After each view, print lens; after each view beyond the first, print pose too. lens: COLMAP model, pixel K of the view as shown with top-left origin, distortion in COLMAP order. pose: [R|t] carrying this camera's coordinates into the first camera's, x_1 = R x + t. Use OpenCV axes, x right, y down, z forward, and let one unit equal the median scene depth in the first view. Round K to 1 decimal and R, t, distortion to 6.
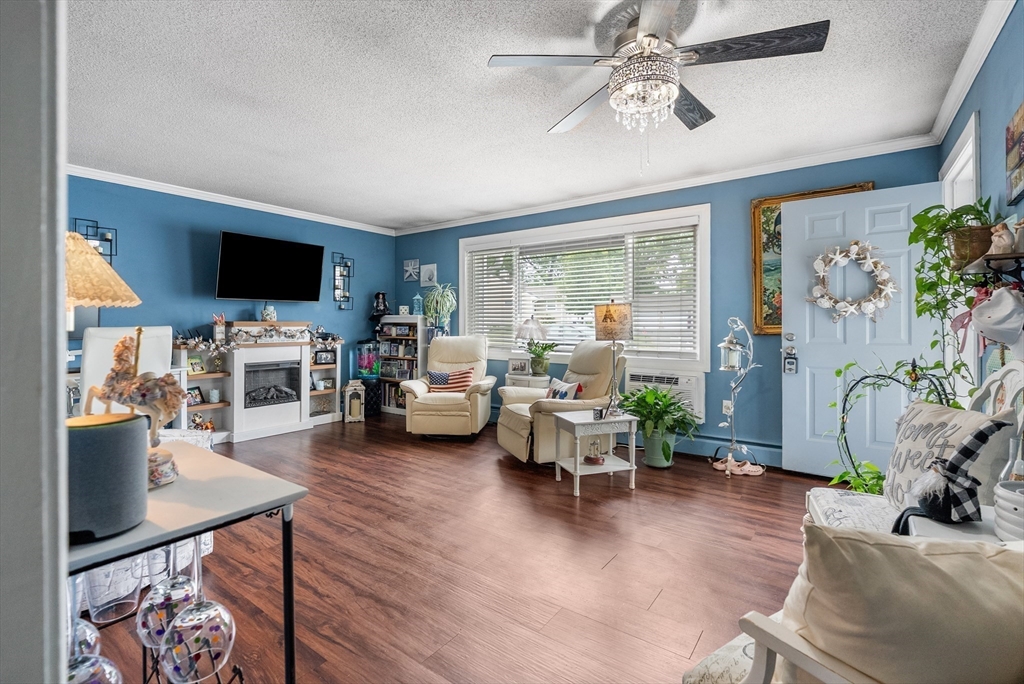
lens RADIAL K [[467.4, 0, 512.5], [0, 467.4, 326.5], [0, 0, 1]] dist [-0.002301, -0.000111]
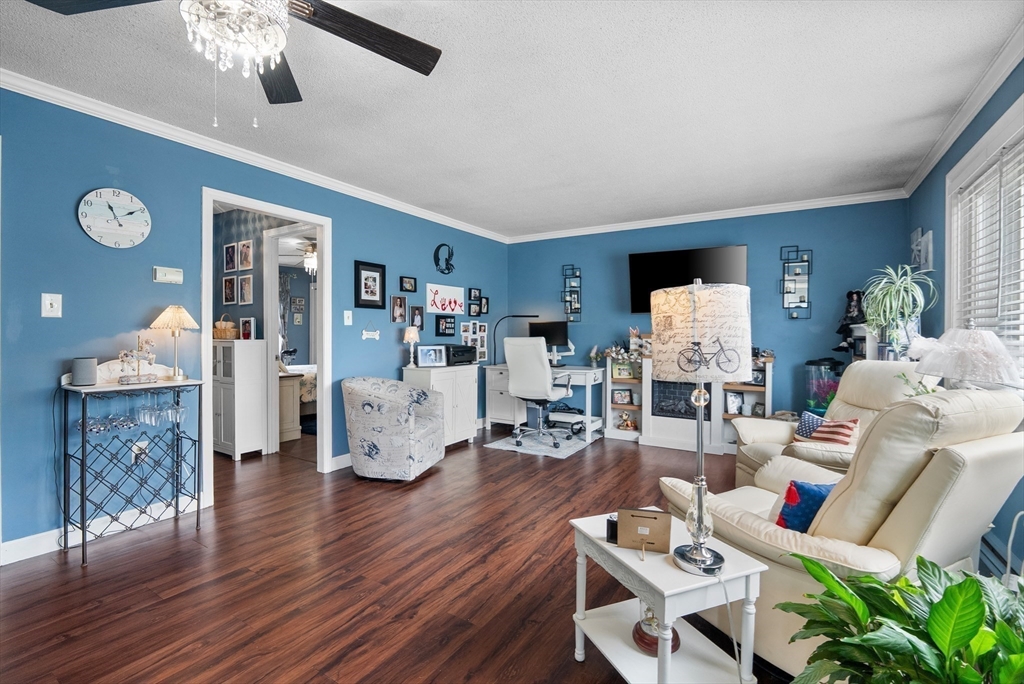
lens RADIAL K [[457.6, 0, 511.0], [0, 457.6, 336.0], [0, 0, 1]] dist [-0.004946, -0.000108]
pose [[0.061476, 0.006895, -0.998085, 0.613404], [-0.012130, 0.999907, 0.006160, -0.011295], [0.998035, 0.011728, 0.061554, 0.831181]]
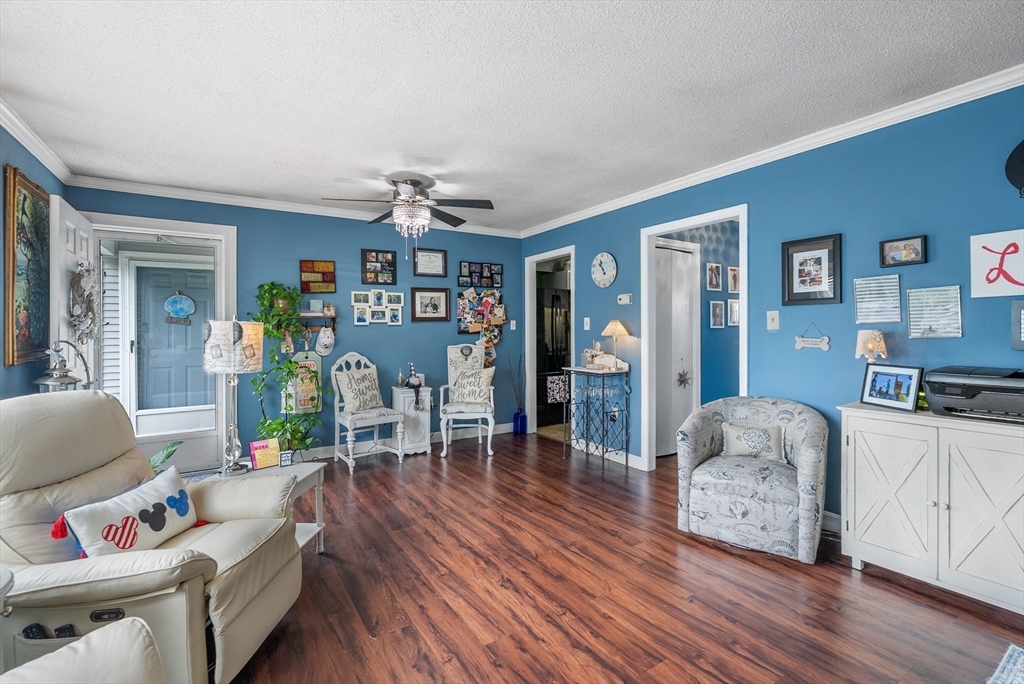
lens RADIAL K [[457.6, 0, 511.0], [0, 457.6, 336.0], [0, 0, 1]] dist [-0.004946, -0.000108]
pose [[-0.930899, 0.000428, 0.365277, -0.452149], [0.006411, 0.999864, 0.015167, -0.032008], [-0.365221, 0.016461, -0.930775, 1.529338]]
